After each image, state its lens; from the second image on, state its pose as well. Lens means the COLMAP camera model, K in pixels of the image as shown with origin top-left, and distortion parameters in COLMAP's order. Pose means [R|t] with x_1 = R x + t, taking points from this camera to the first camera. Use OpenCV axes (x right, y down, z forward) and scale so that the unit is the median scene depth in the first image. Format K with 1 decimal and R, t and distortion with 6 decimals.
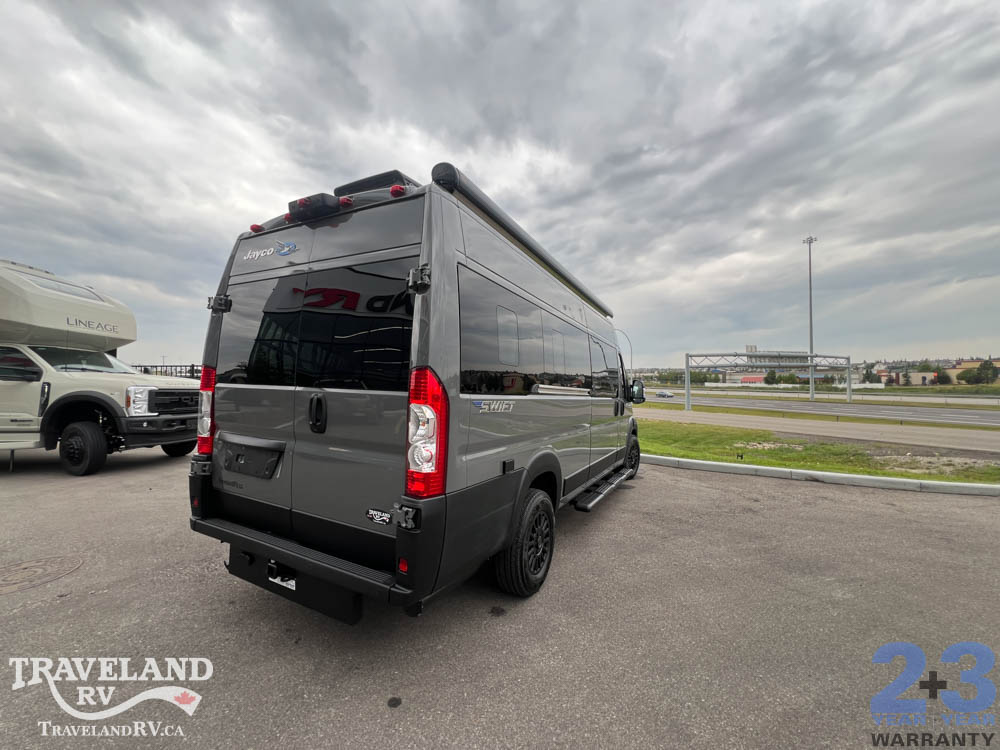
lens RADIAL K [[398.2, 0, 498.2], [0, 398.2, 373.6], [0, 0, 1]] dist [-0.001264, 0.000369]
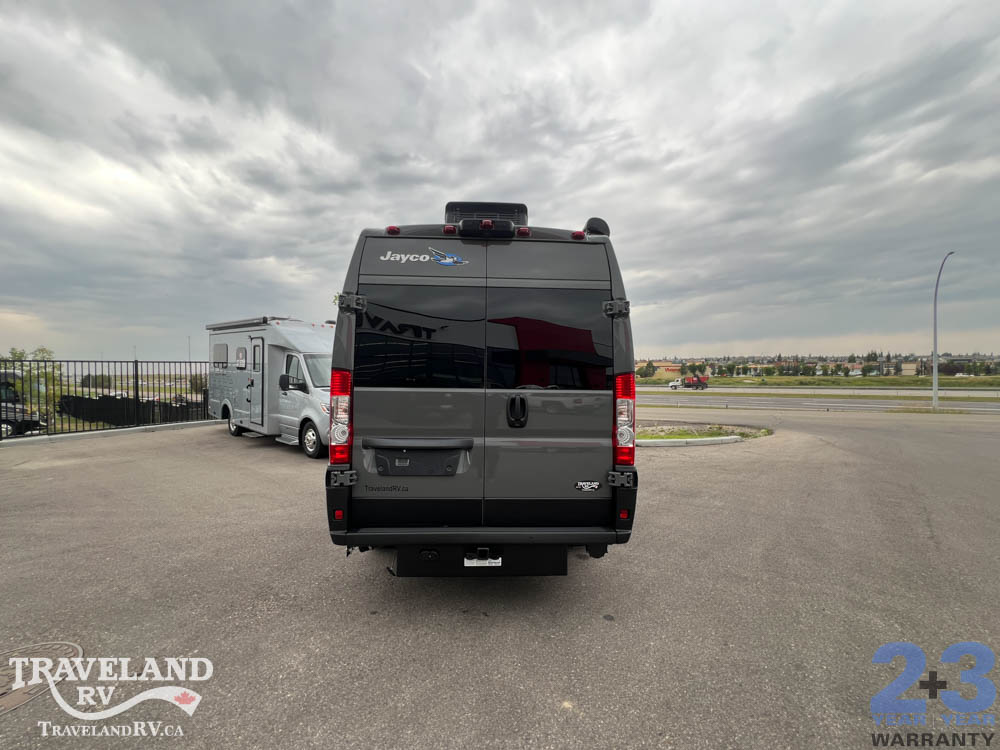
lens RADIAL K [[398.2, 0, 498.2], [0, 398.2, 373.6], [0, 0, 1]] dist [-0.001264, 0.000369]
pose [[0.863233, -0.004234, 0.504788, -1.044194], [-0.000043, 0.999964, 0.008460, -0.019583], [-0.504805, -0.007324, 0.863202, 0.014375]]
